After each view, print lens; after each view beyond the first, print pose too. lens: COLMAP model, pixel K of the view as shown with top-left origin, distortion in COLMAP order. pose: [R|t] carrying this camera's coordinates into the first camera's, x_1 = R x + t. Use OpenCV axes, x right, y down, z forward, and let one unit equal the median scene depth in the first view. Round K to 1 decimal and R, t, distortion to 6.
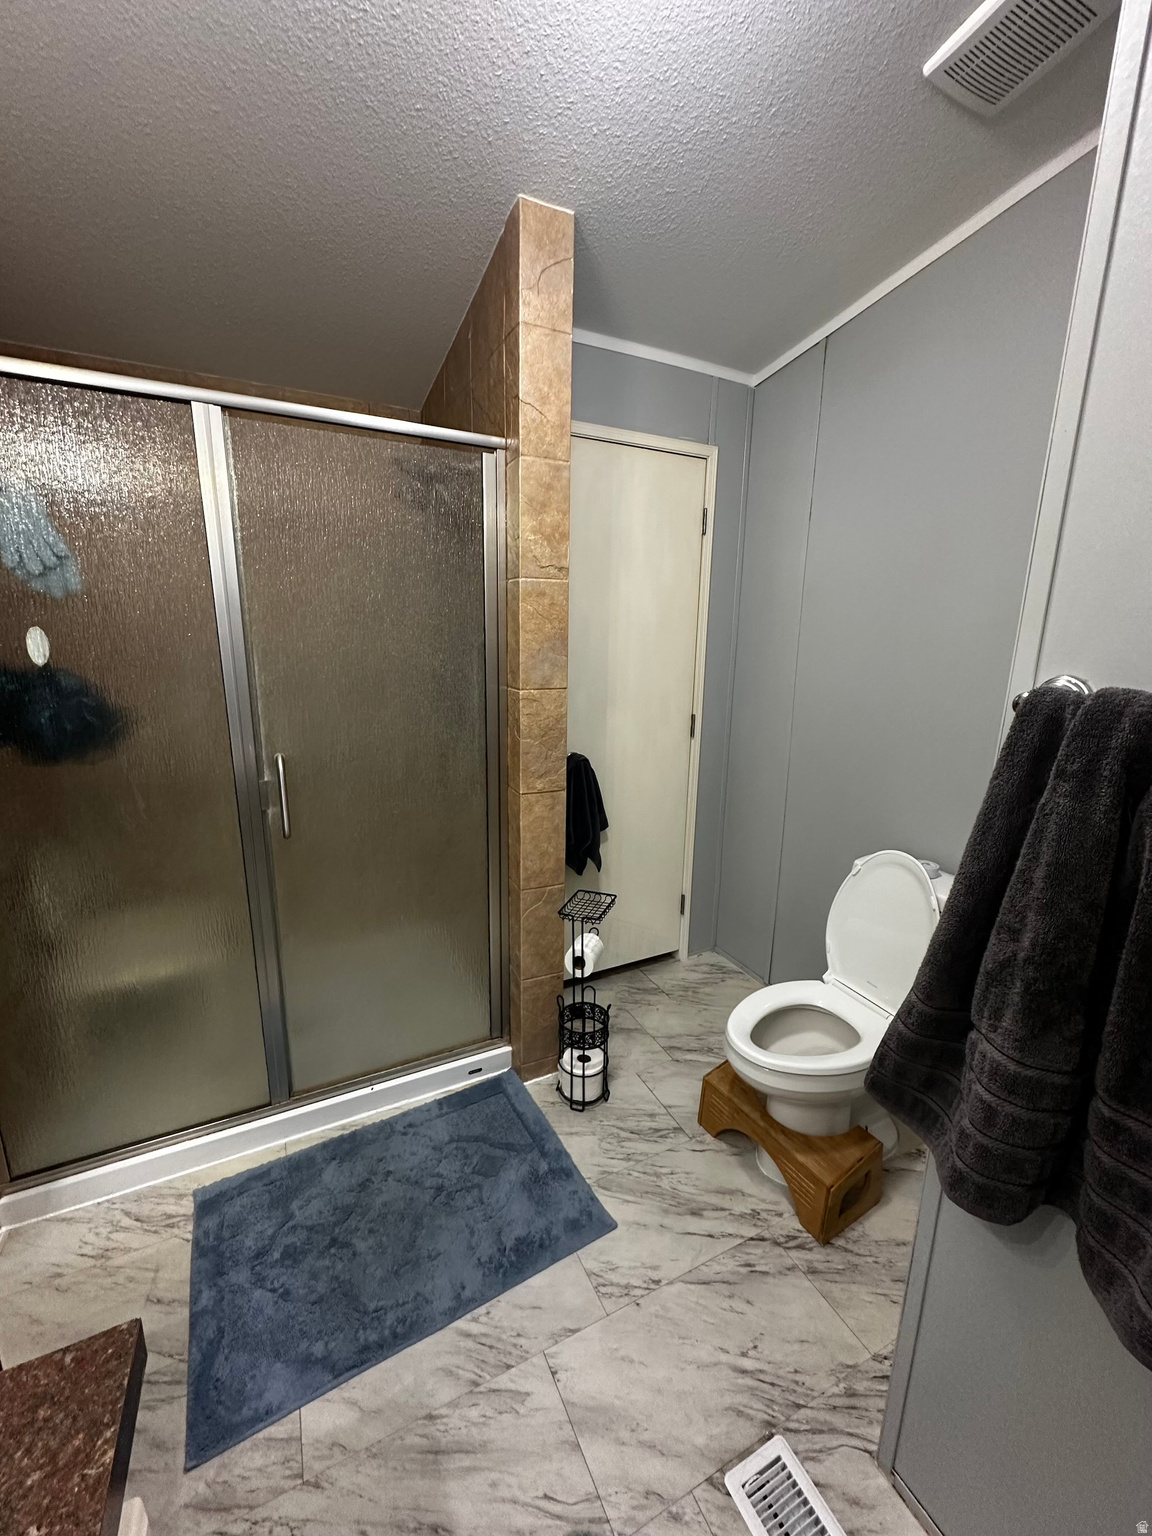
lens RADIAL K [[608.9, 0, 572.5], [0, 608.9, 766.2], [0, 0, 1]] dist [-0.000401, 0.000347]
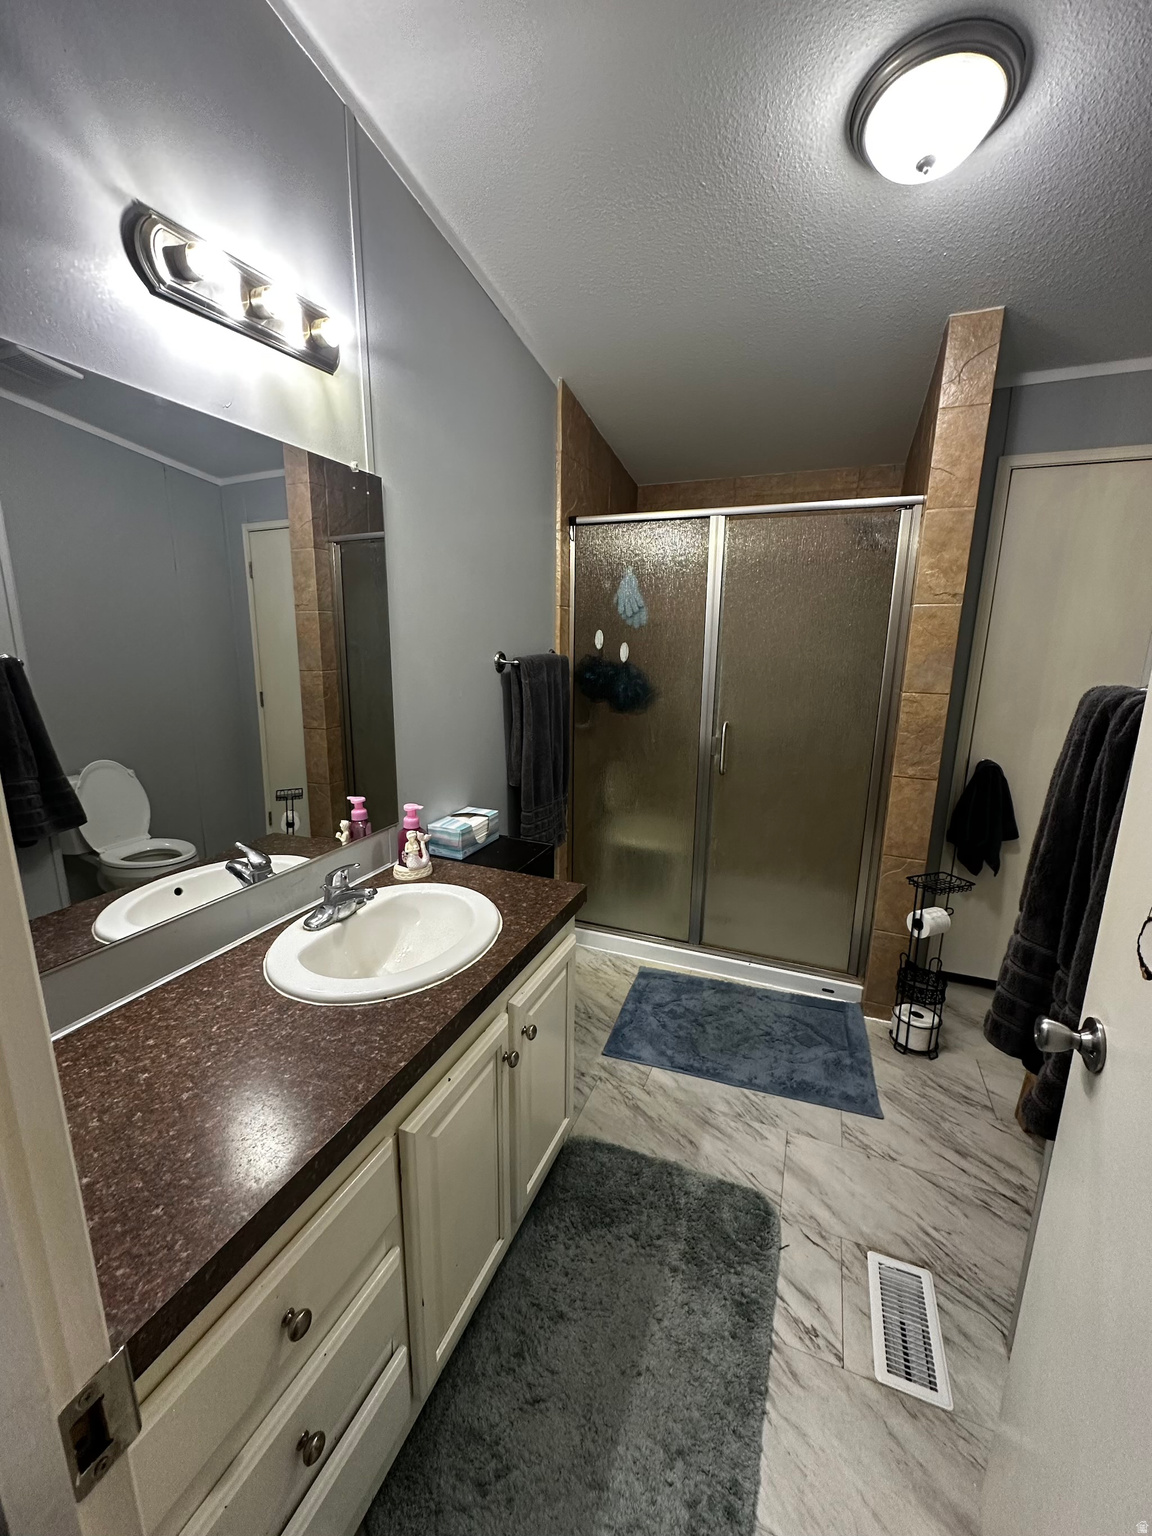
lens RADIAL K [[608.9, 0, 575.7], [0, 608.9, 767.5], [0, 0, 1]] dist [-0.000401, 0.000347]
pose [[0.660183, 0.150980, -0.735774, 0.448834], [-0.167094, 0.984563, 0.052104, 0.080819], [0.732283, 0.088545, 0.675220, -0.357259]]
